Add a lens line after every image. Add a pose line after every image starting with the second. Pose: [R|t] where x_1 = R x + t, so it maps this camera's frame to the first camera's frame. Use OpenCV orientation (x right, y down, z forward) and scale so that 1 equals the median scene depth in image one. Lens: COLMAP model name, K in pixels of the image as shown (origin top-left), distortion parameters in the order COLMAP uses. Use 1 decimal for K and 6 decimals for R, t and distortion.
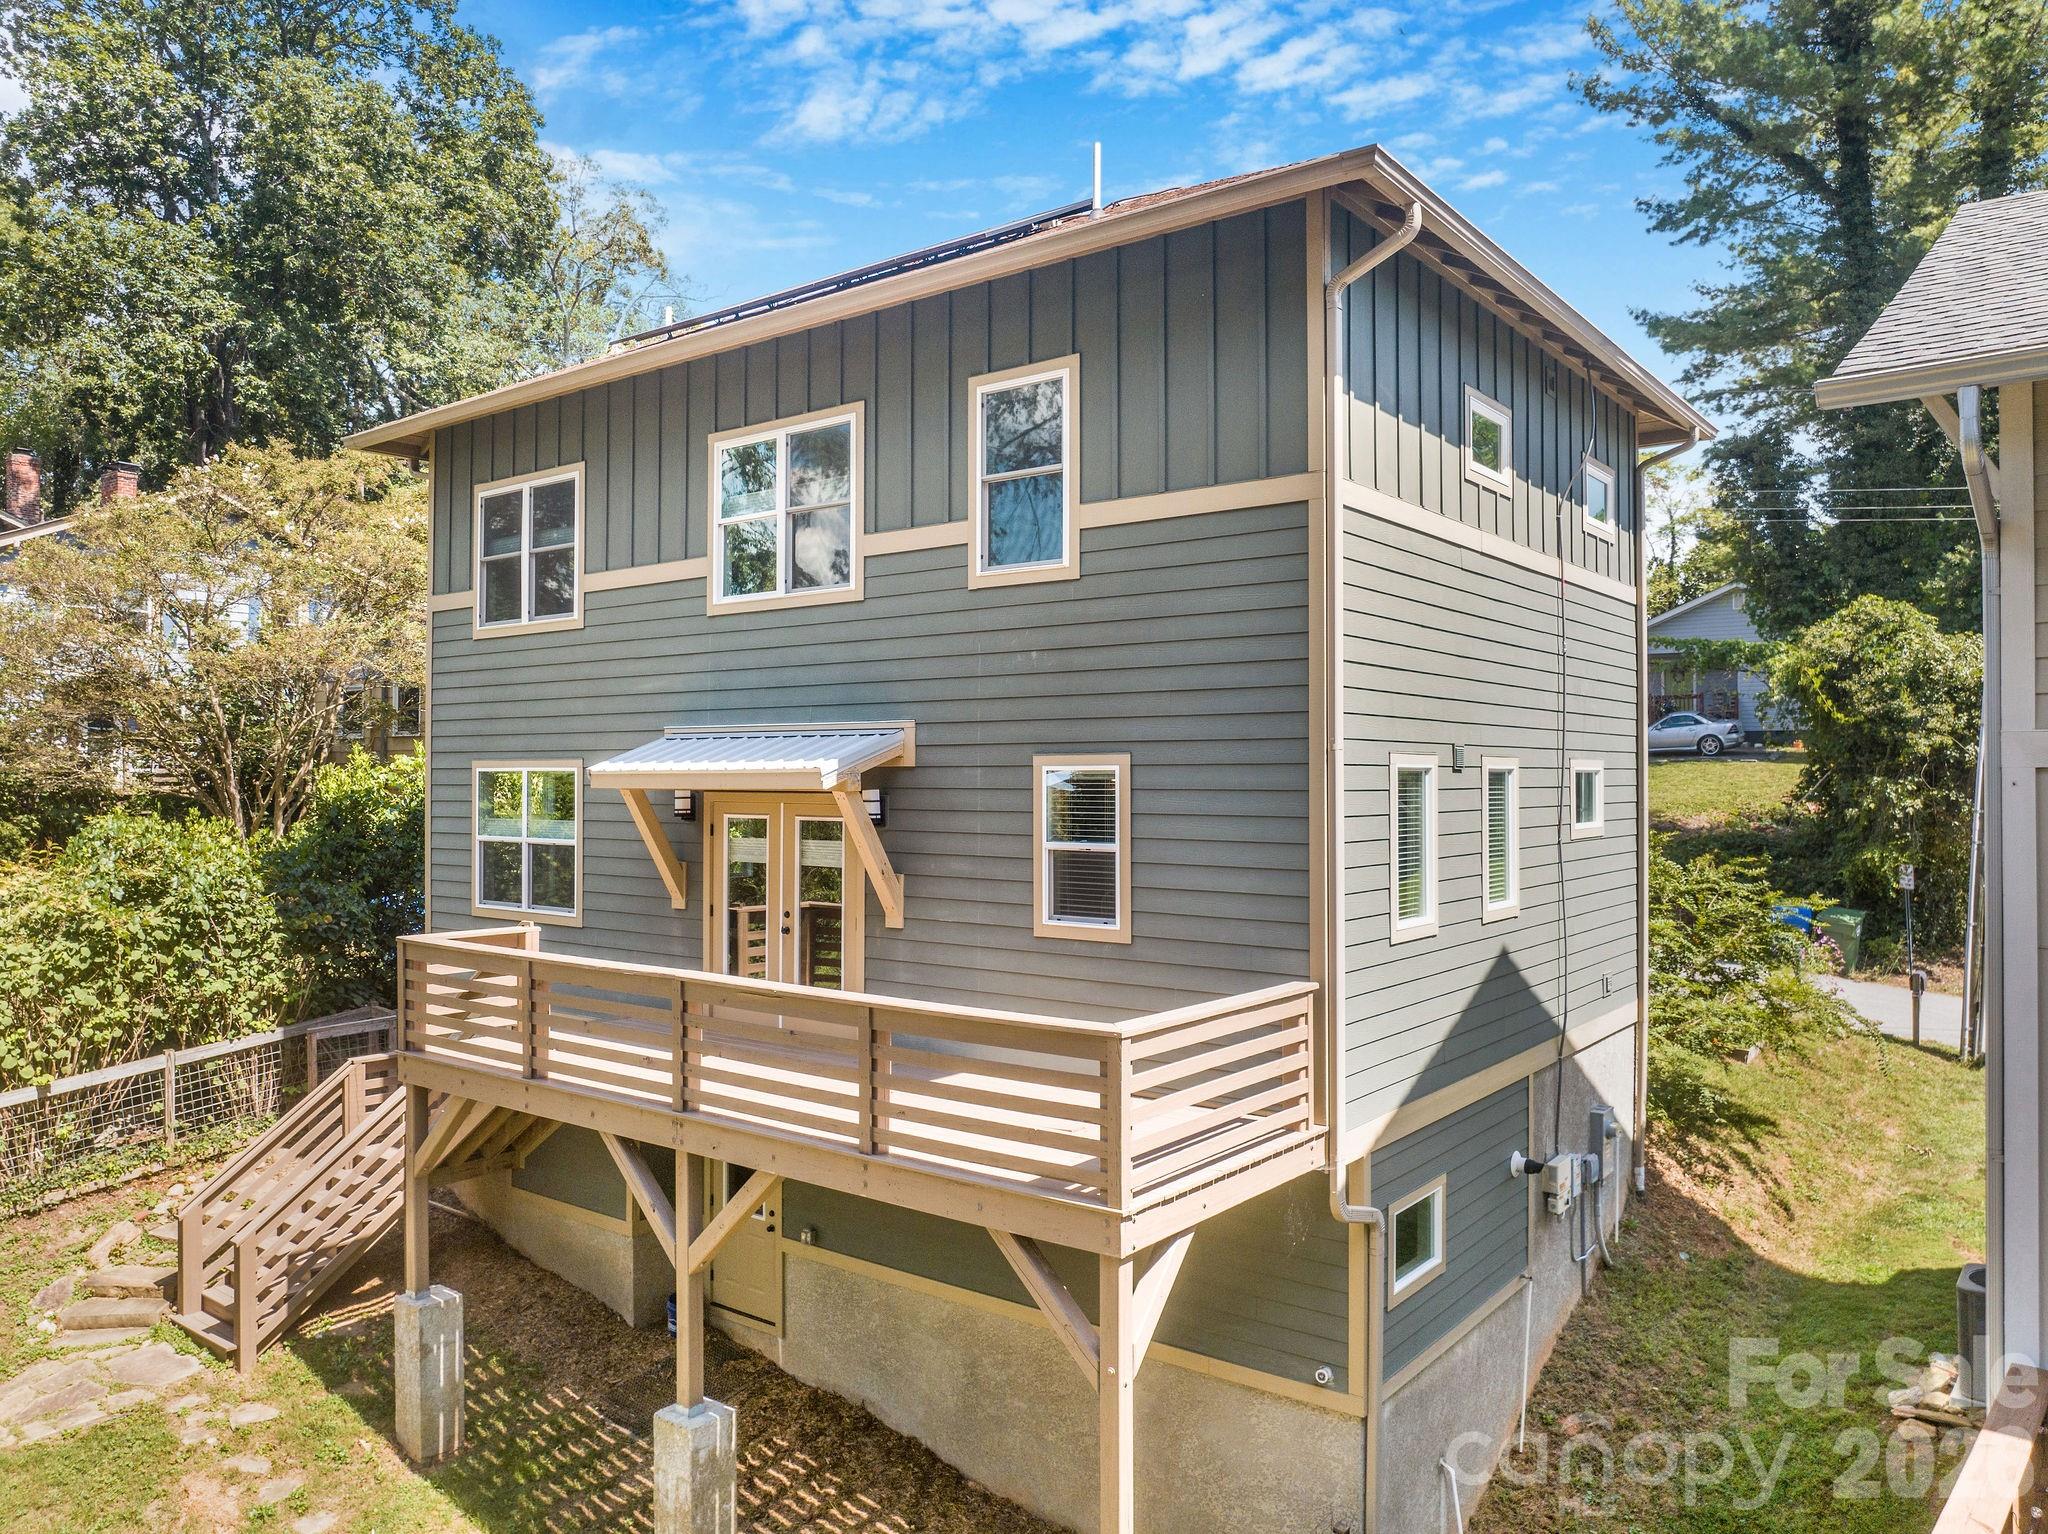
lens RADIAL K [[1457.9, 0, 1023.1], [0, 1457.9, 765.7], [0, 0, 1]] dist [-0.036957, -0.004330]
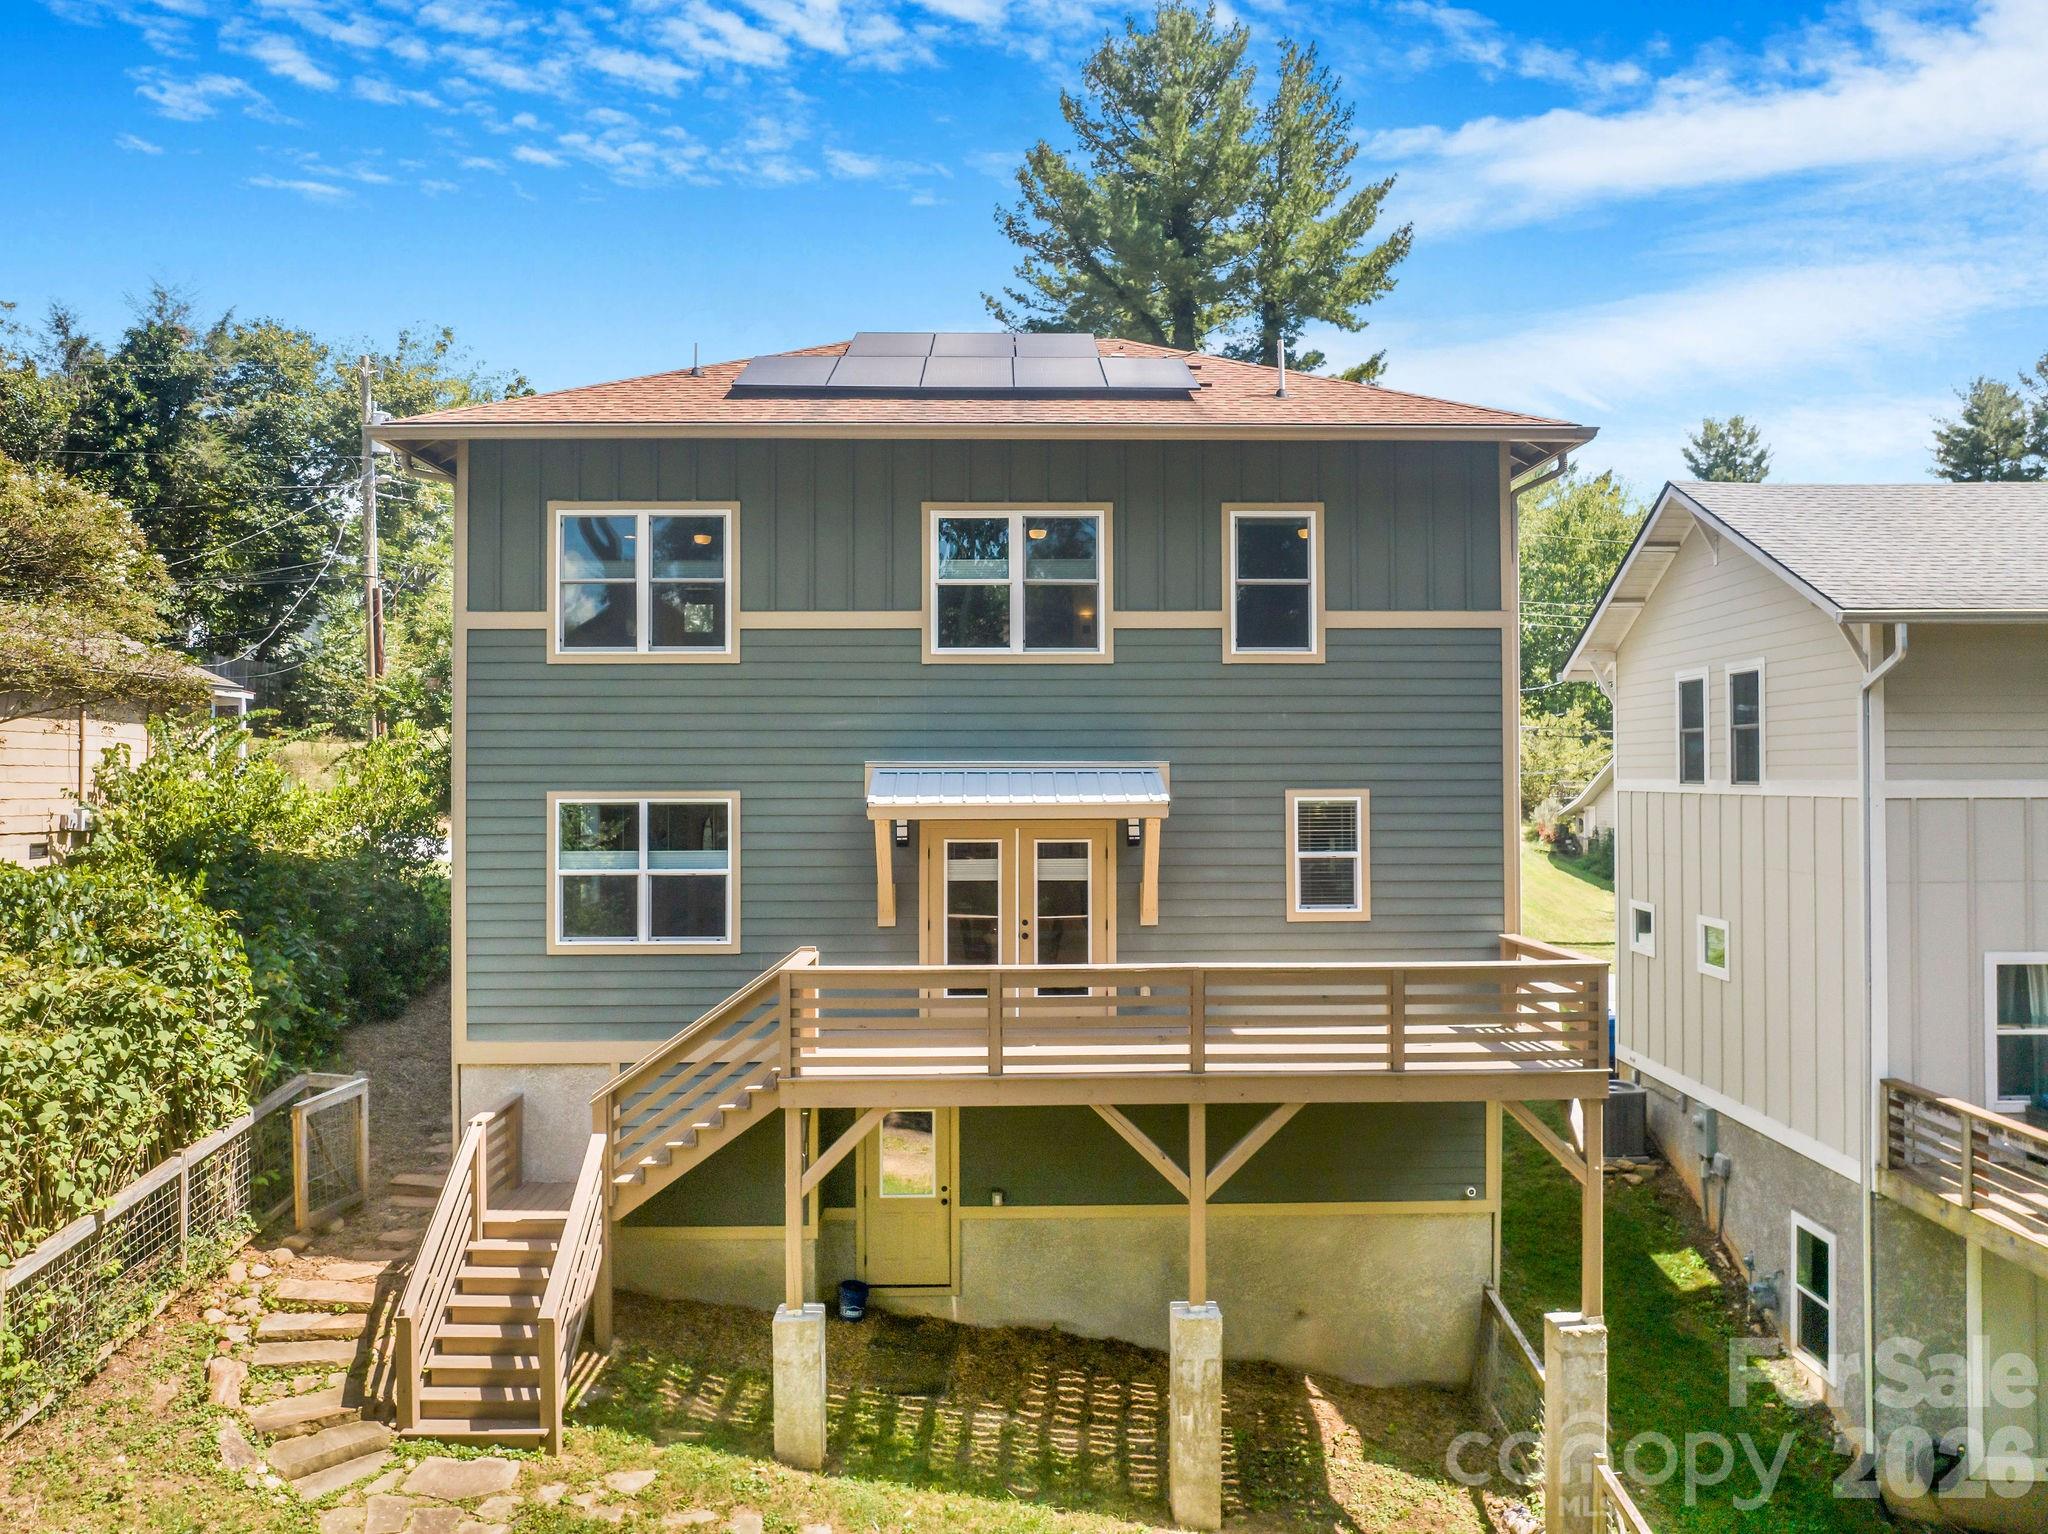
lens RADIAL K [[1457.9, 0, 1018.3], [0, 1457.9, 766.3], [0, 0, 1]] dist [-0.036957, -0.004330]
pose [[0.779142, 0.000772, 0.626847, -0.956770], [0.000075, 0.999999, -0.001326, -0.024771], [-0.626848, 0.001080, 0.779141, 0.084725]]
